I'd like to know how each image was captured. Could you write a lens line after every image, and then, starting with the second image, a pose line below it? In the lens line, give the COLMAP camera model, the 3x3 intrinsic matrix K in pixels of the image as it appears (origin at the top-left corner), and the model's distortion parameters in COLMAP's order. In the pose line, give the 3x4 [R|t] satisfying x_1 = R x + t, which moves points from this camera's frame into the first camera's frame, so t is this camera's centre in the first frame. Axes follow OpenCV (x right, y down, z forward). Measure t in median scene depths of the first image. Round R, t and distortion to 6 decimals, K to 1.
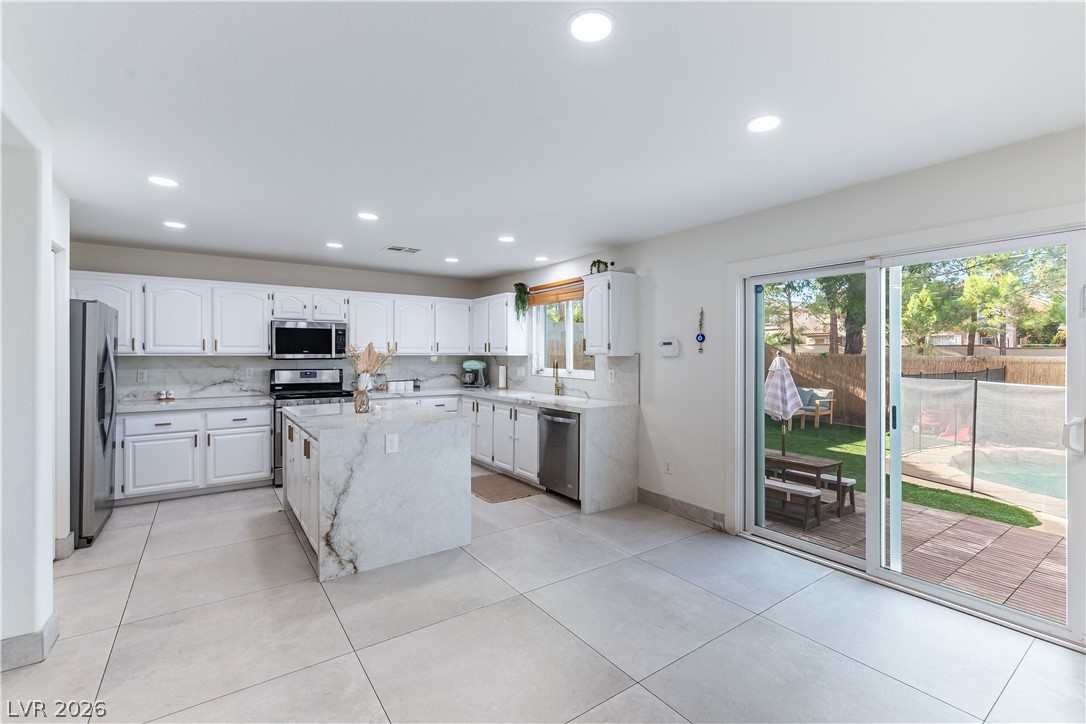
lens RADIAL K [[472.7, 0, 563.0], [0, 472.7, 354.1], [0, 0, 1]] dist [0.000928, 0.000235]
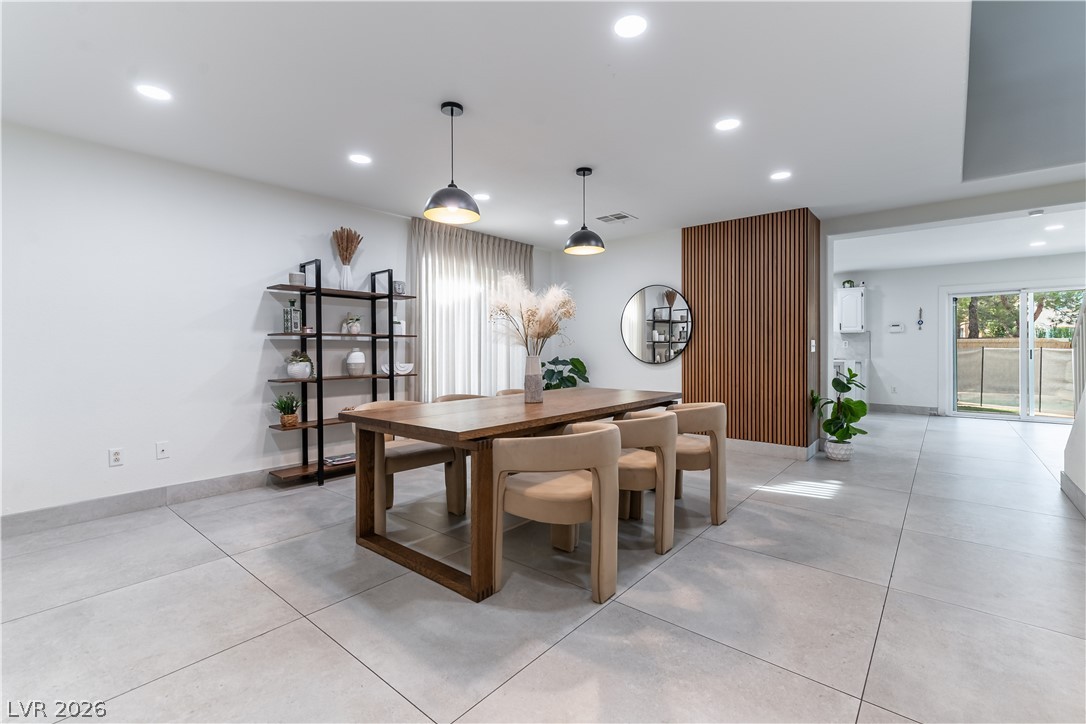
lens RADIAL K [[508.8, 0, 498.5], [0, 508.8, 340.2], [0, 0, 1]] dist [-0.000150, -0.000107]
pose [[0.979073, 0.001774, 0.203500, -1.495788], [-0.000079, 0.999965, -0.008335, 0.045997], [-0.203507, 0.008144, 0.979040, -0.590966]]
